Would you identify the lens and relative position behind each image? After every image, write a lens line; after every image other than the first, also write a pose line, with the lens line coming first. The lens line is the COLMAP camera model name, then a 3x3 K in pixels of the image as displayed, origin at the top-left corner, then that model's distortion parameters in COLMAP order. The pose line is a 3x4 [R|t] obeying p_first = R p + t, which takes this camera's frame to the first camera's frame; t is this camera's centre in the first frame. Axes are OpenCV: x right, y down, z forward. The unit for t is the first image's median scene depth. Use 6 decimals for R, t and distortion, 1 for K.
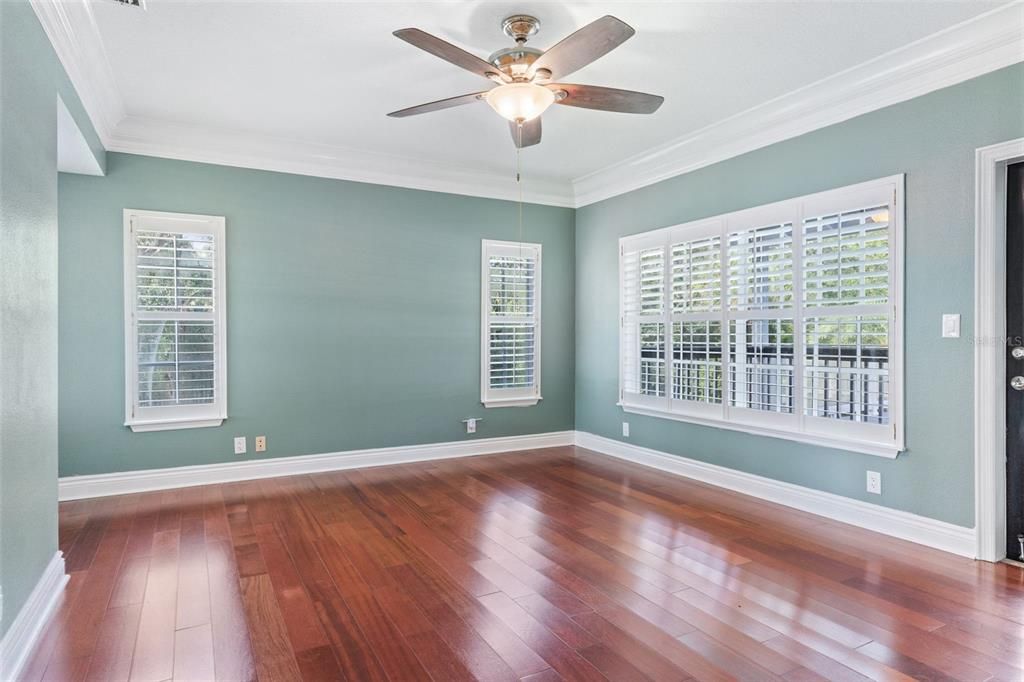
lens RADIAL K [[591.5, 0, 512.0], [0, 591.5, 341.0], [0, 0, 1]] dist [-0.002061, -0.000222]
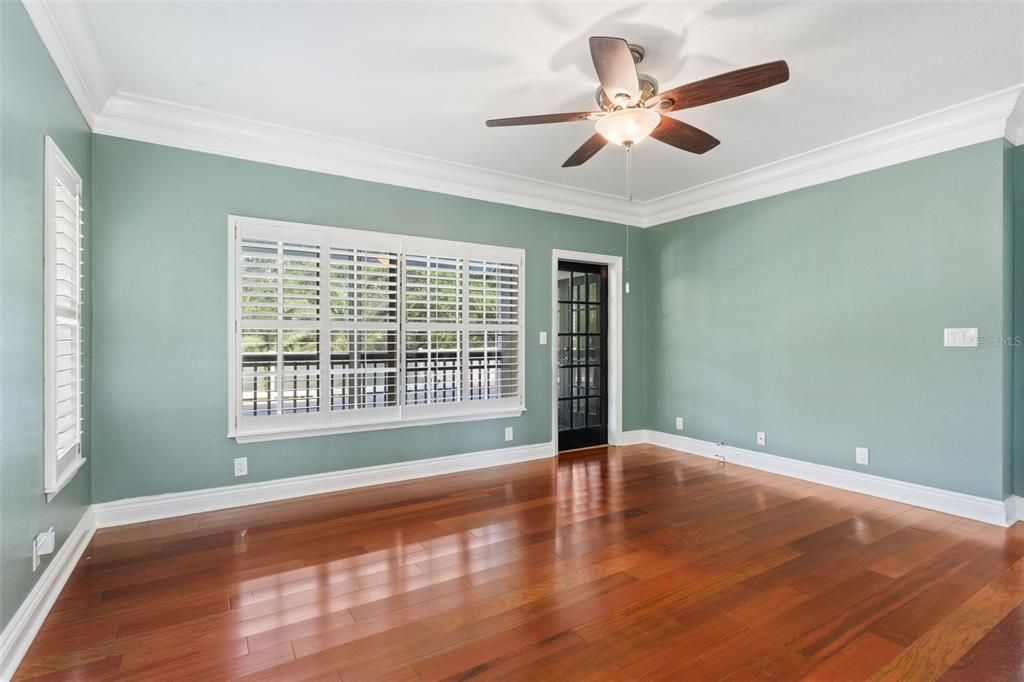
lens RADIAL K [[493.4, 0, 510.2], [0, 493.4, 341.6], [0, 0, 1]] dist [-0.000190, 0.000277]
pose [[-0.058913, -0.001451, 0.998262, -0.603521], [0.011803, 0.999928, 0.002150, -0.014056], [-0.998193, 0.011909, -0.058892, 0.876841]]
